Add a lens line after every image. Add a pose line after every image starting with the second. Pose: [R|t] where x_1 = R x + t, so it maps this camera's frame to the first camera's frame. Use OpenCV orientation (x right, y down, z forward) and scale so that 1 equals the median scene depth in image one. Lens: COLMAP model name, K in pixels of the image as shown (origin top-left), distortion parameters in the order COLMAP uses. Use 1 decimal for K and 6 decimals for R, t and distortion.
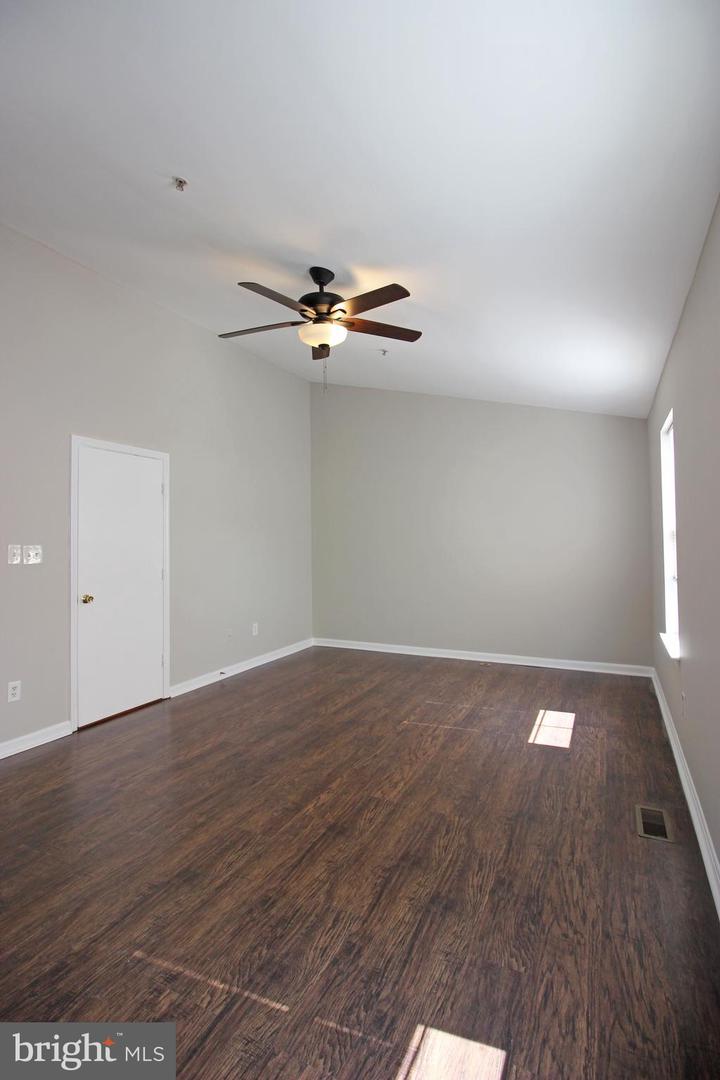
lens RADIAL K [[500.5, 0, 355.5], [0, 500.5, 532.7], [0, 0, 1]] dist [-0.000458, -0.012726]
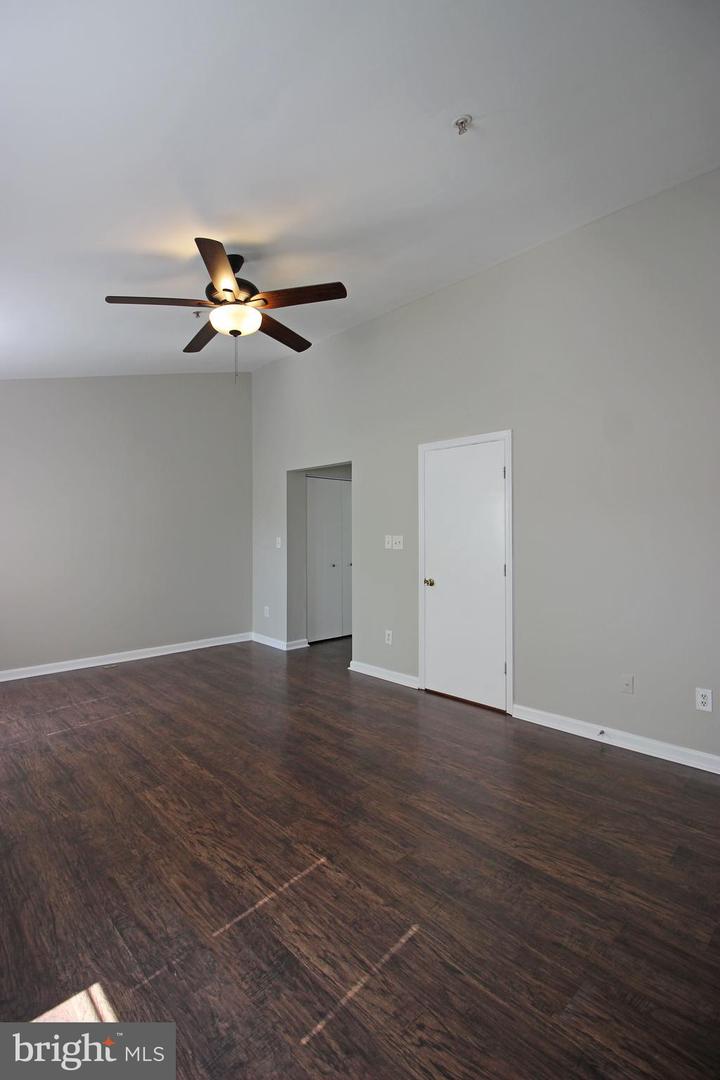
lens RADIAL K [[500.5, 0, 355.5], [0, 500.5, 532.7], [0, 0, 1]] dist [-0.000458, -0.012726]
pose [[-0.340290, 0.010160, -0.940266, 0.755185], [0.023849, 0.999713, 0.002171, 0.014257], [0.940018, -0.021685, -0.340435, 1.529583]]
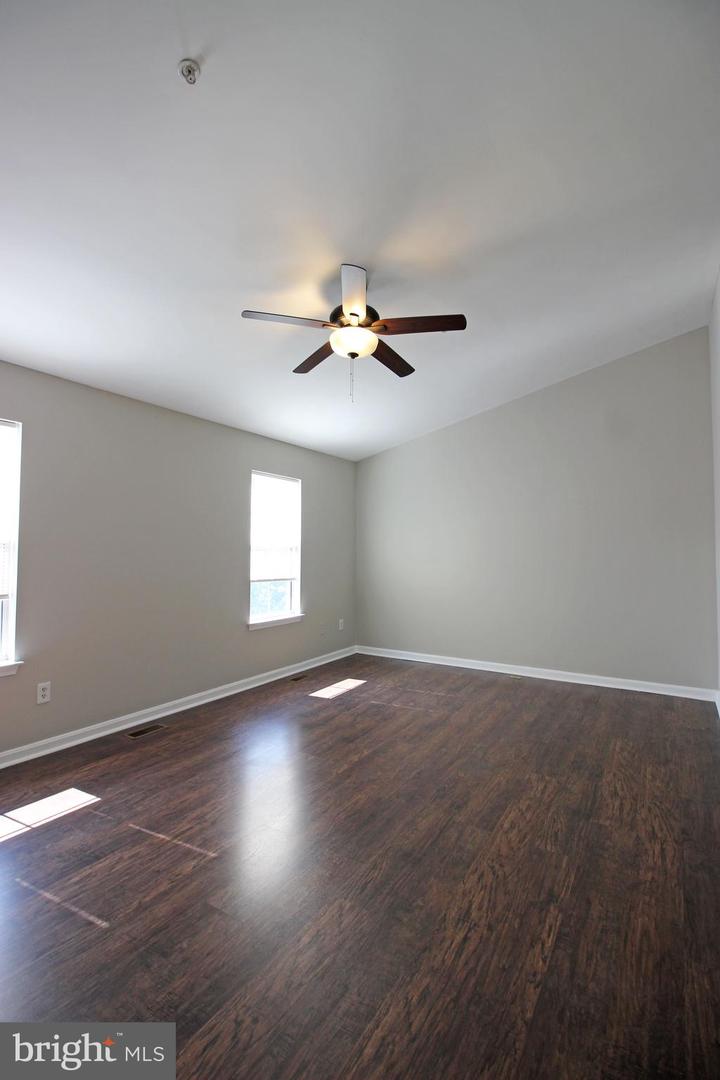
lens RADIAL K [[494.3, 0, 357.8], [0, 494.3, 545.5], [0, 0, 1]] dist [-0.001469, -0.014755]
pose [[-0.996536, 0.002898, 0.083111, -0.151184], [0.000655, 0.999635, -0.026999, 0.035012], [-0.083159, -0.026851, -0.996175, 1.955601]]
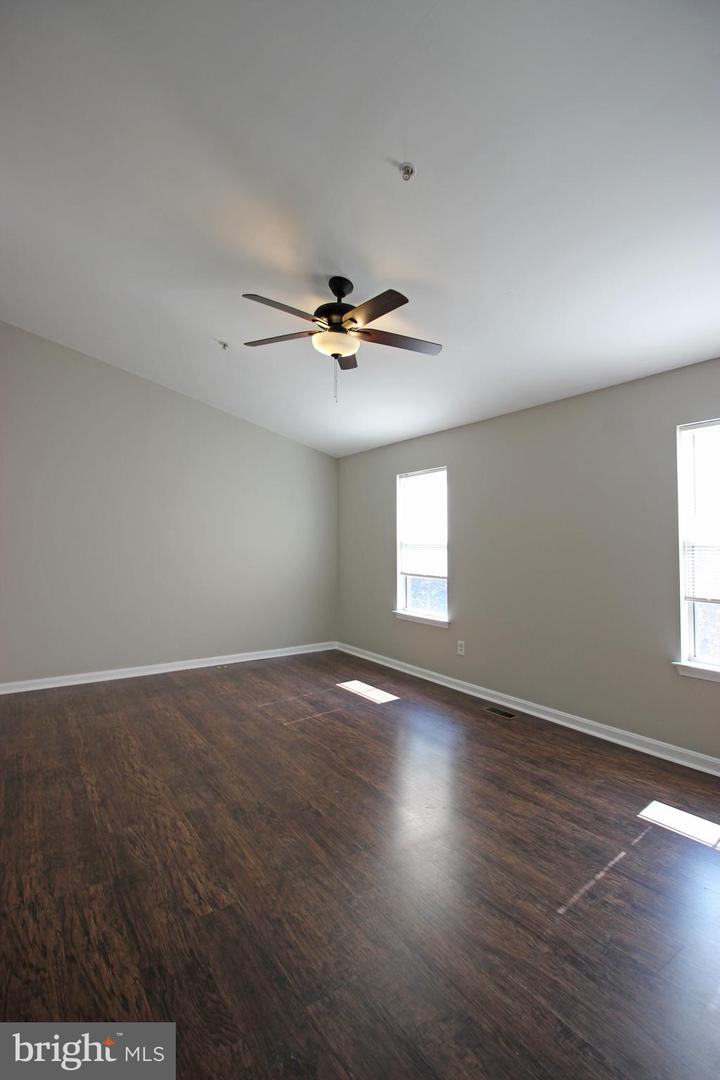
lens RADIAL K [[502.4, 0, 358.3], [0, 502.4, 530.9], [0, 0, 1]] dist [0.001186, -0.018524]
pose [[0.481297, 0.035132, 0.875853, -0.919554], [-0.022091, 0.999365, -0.027947, 0.012008], [-0.876279, -0.005897, 0.481768, 0.469007]]
